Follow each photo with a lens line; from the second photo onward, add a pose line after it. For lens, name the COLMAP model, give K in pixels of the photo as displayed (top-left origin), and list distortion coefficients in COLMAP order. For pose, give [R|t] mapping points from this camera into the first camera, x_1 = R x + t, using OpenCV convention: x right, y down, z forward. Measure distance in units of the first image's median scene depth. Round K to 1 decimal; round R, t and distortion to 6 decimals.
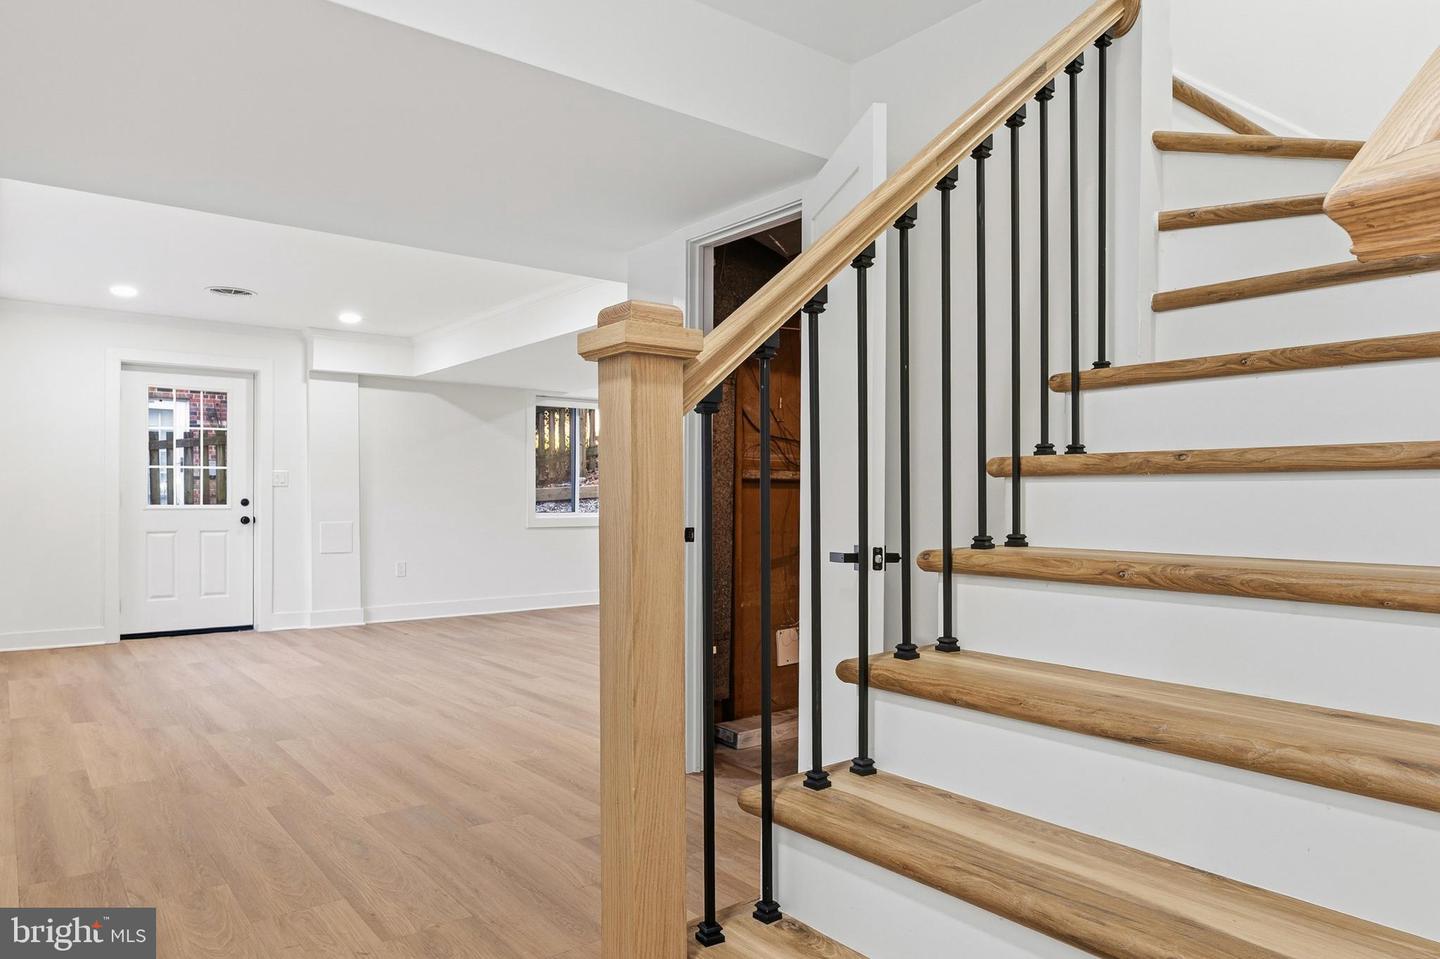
lens RADIAL K [[907.9, 0, 720.0], [0, 907.9, 479.5], [0, 0, 1]] dist [-0.002303, -0.000745]
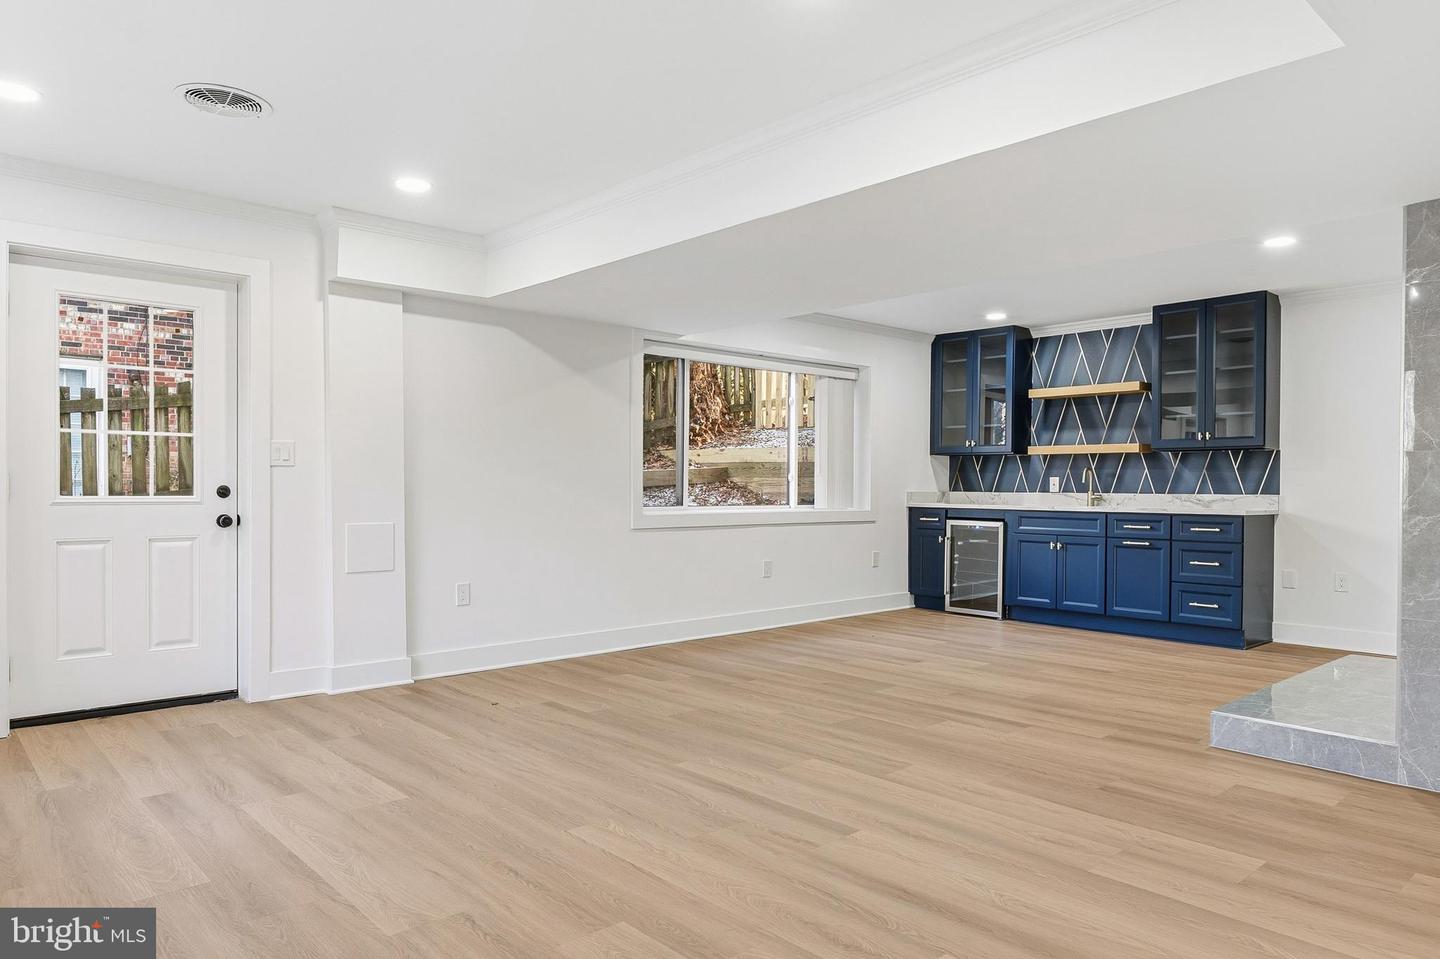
lens RADIAL K [[907.9, 0, 720.0], [0, 907.9, 479.5], [0, 0, 1]] dist [-0.002303, -0.000745]
pose [[0.996926, 0.003522, 0.078266, -0.236043], [-0.004461, 0.999920, 0.011832, 0.008057], [-0.078218, -0.012145, 0.996862, 0.360725]]
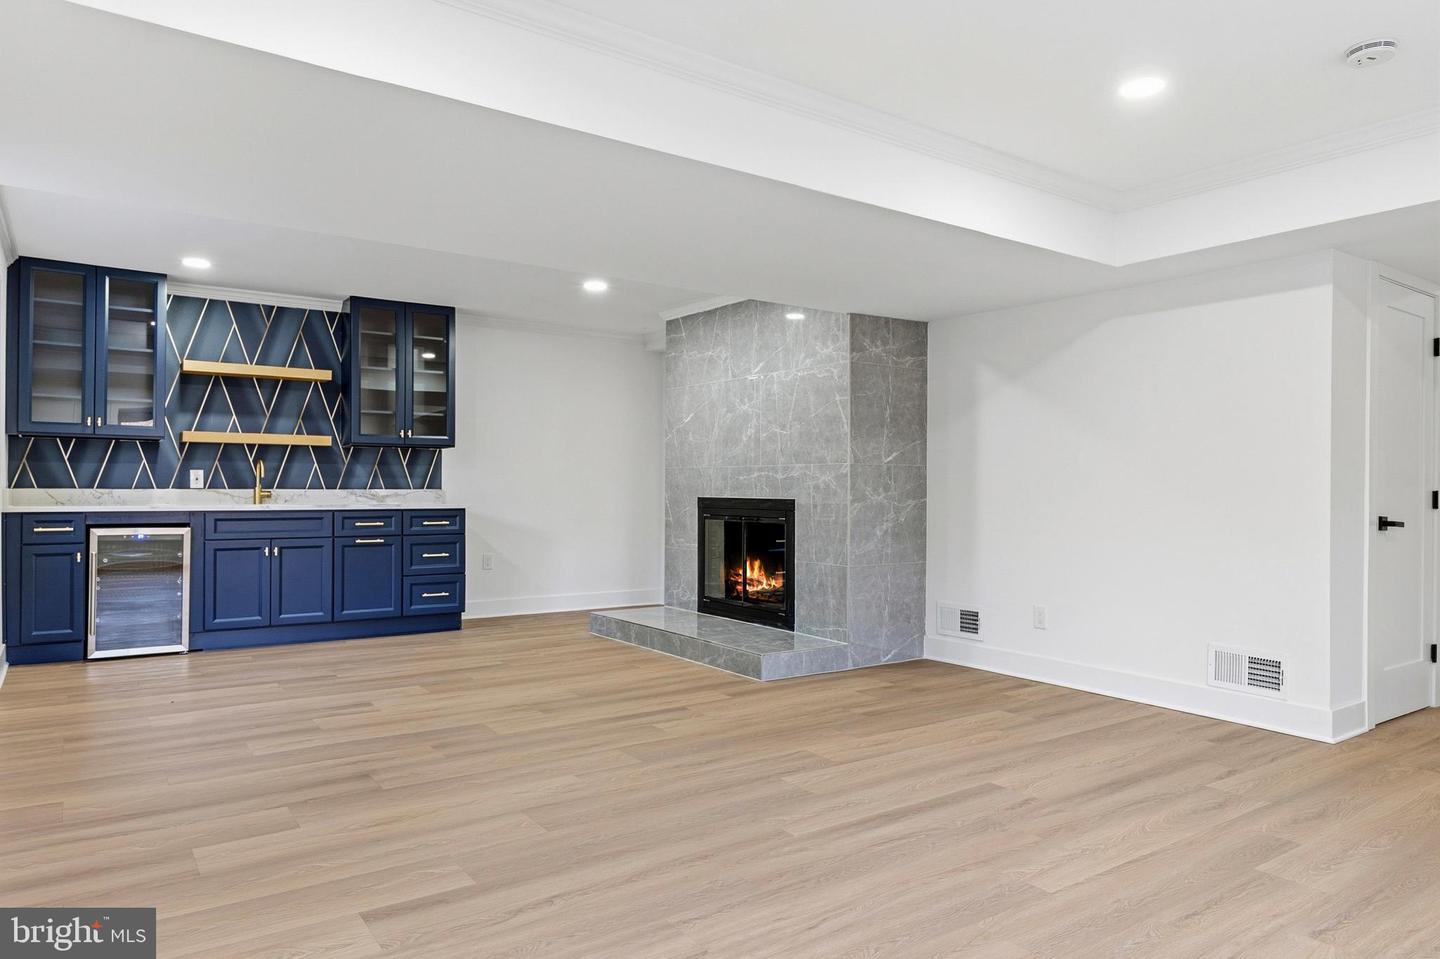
lens RADIAL K [[907.9, 0, 720.0], [0, 907.9, 479.5], [0, 0, 1]] dist [-0.002303, -0.000745]
pose [[0.073650, 0.004543, 0.997274, -0.614822], [-0.024260, 0.999702, -0.002763, 0.015949], [-0.996989, -0.023990, 0.073738, 0.855776]]
